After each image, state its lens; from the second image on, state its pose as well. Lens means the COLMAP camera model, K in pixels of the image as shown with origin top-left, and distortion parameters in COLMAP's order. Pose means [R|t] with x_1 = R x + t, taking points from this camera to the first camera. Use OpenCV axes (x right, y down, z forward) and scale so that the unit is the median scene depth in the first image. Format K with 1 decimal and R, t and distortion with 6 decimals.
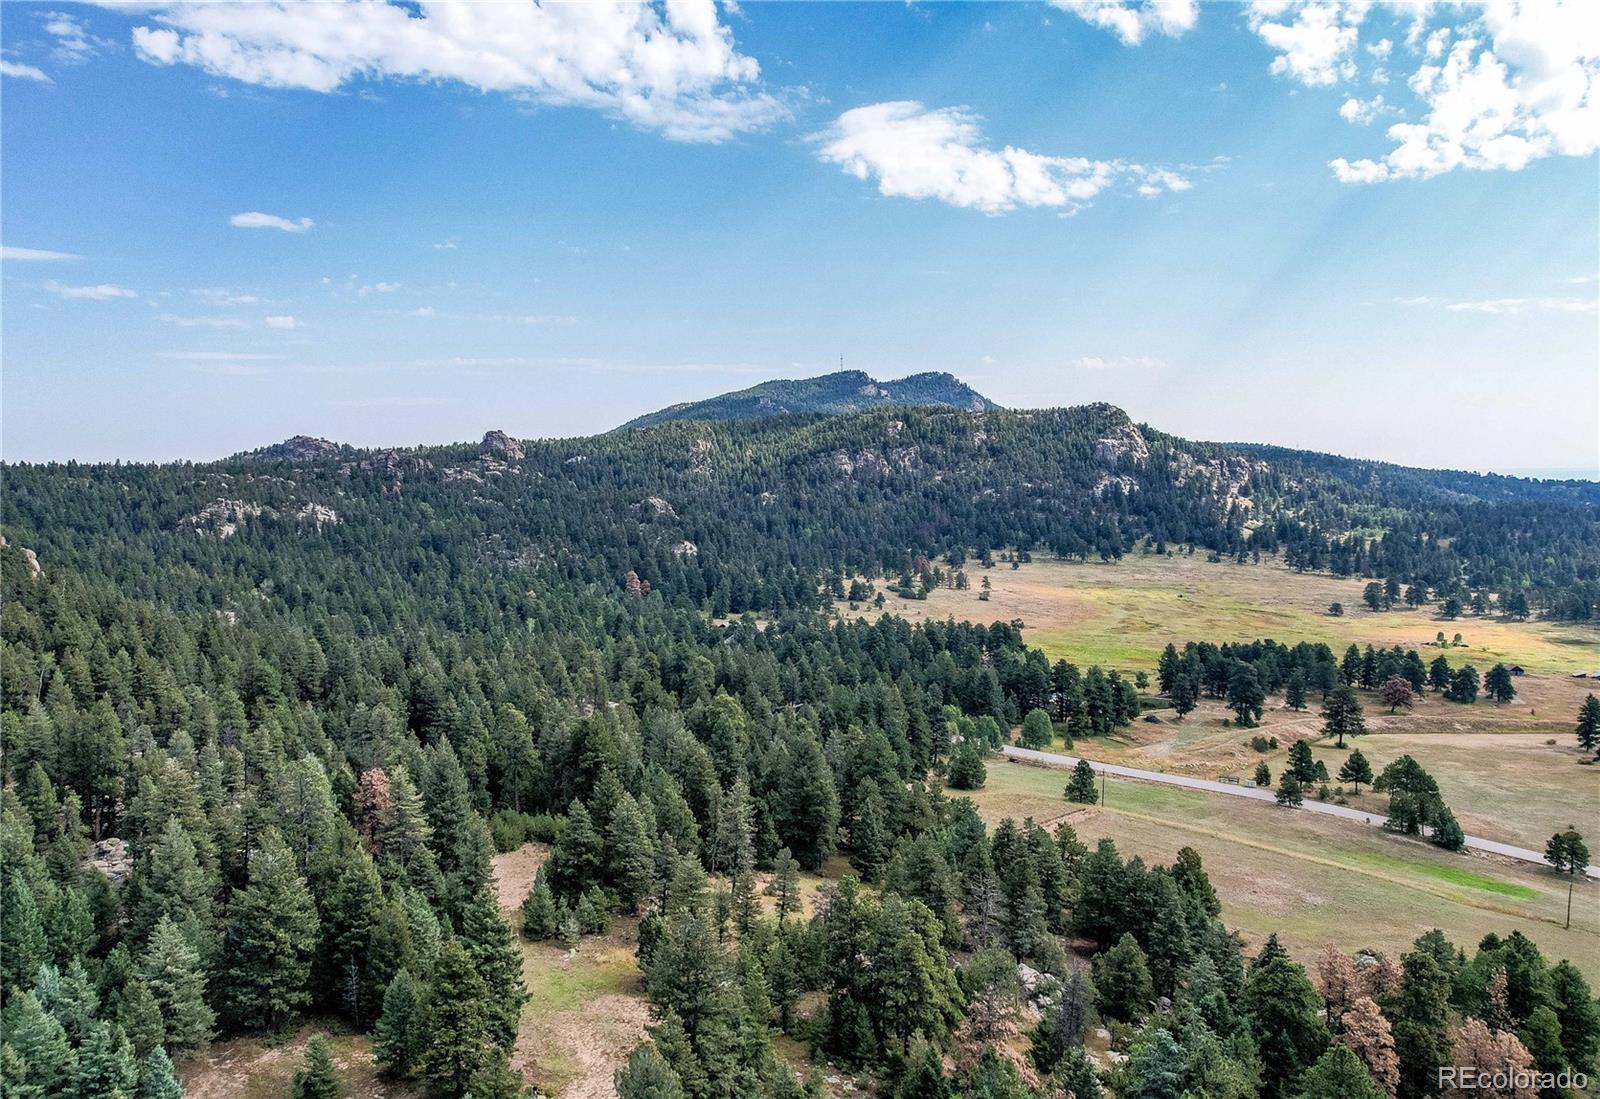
lens RADIAL K [[1273.2, 0, 803.3], [0, 1273.2, 557.7], [0, 0, 1]] dist [-0.027701, -0.019147]
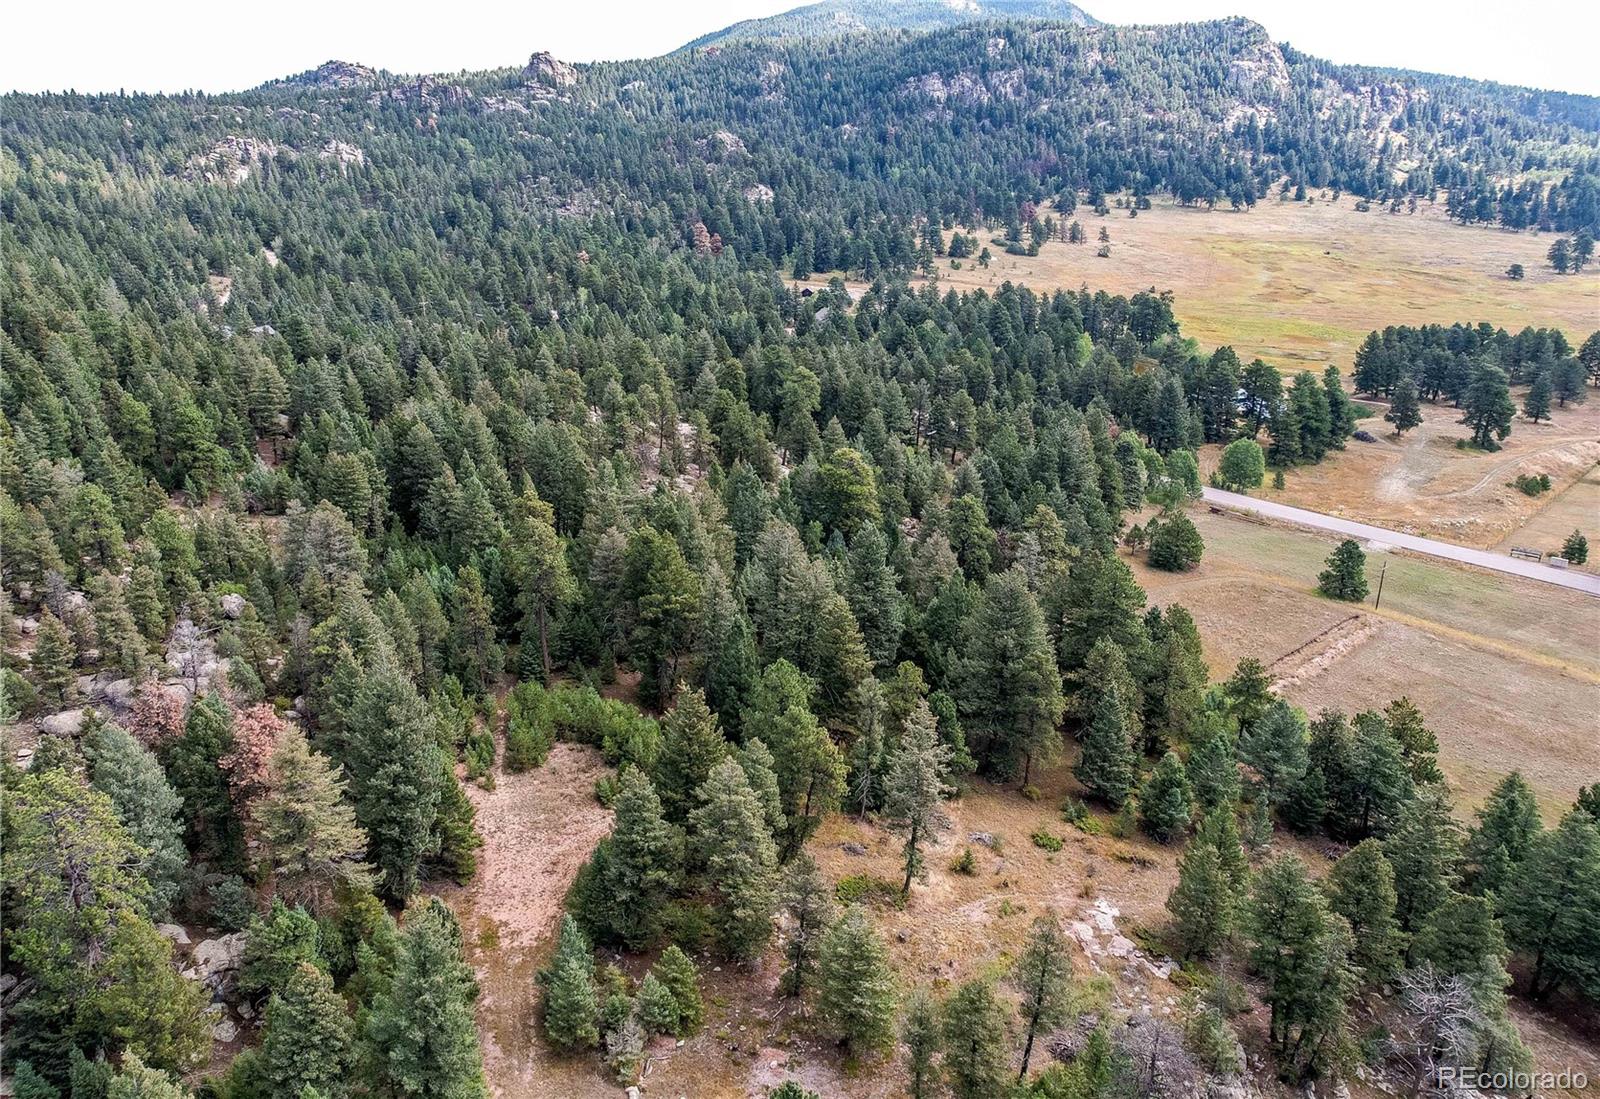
lens RADIAL K [[1251.7, 0, 790.1], [0, 1251.7, 548.0], [0, 0, 1]] dist [-0.048905, 0.044237]
pose [[0.998187, 0.018922, -0.057129, -0.019608], [-0.002418, 0.961129, 0.276090, -0.010039], [0.060132, -0.275452, 0.959432, 0.121925]]
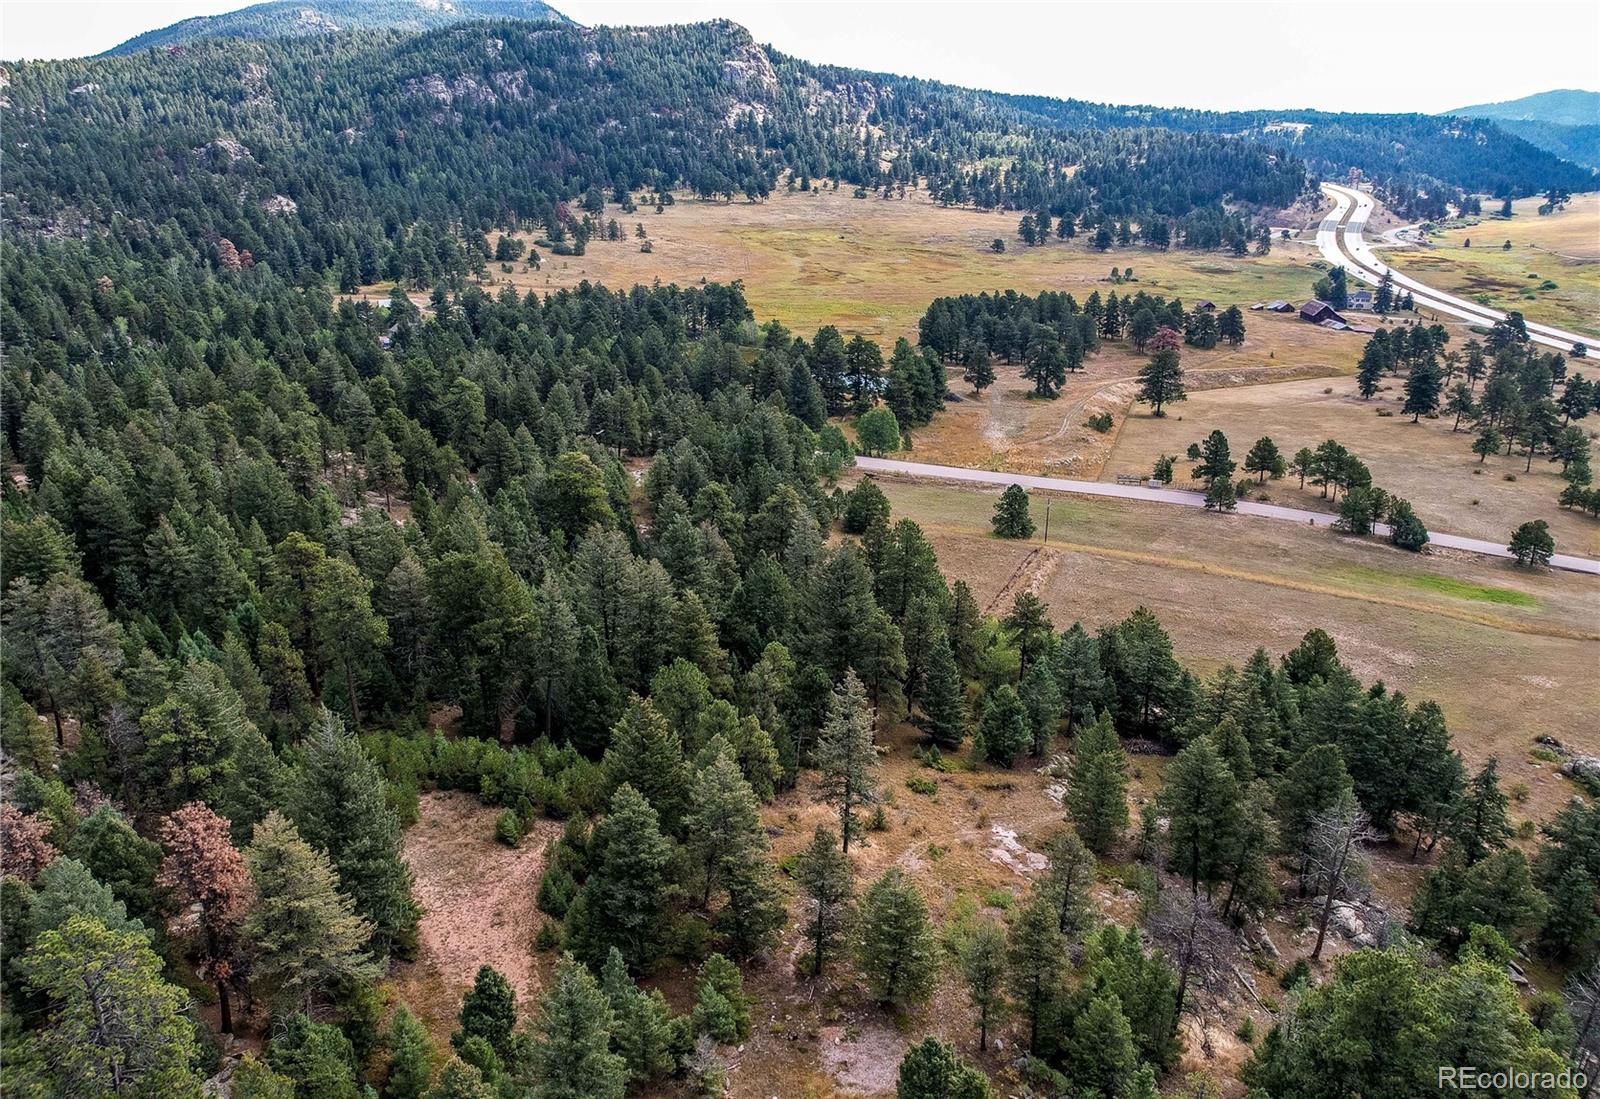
lens RADIAL K [[1251.7, 0, 804.3], [0, 1251.7, 549.6], [0, 0, 1]] dist [-0.048905, 0.044237]
pose [[0.939544, -0.120899, 0.320377, -0.060612], [0.027679, 0.959352, 0.280851, -0.009307], [-0.341309, -0.255004, 0.904699, 0.126341]]
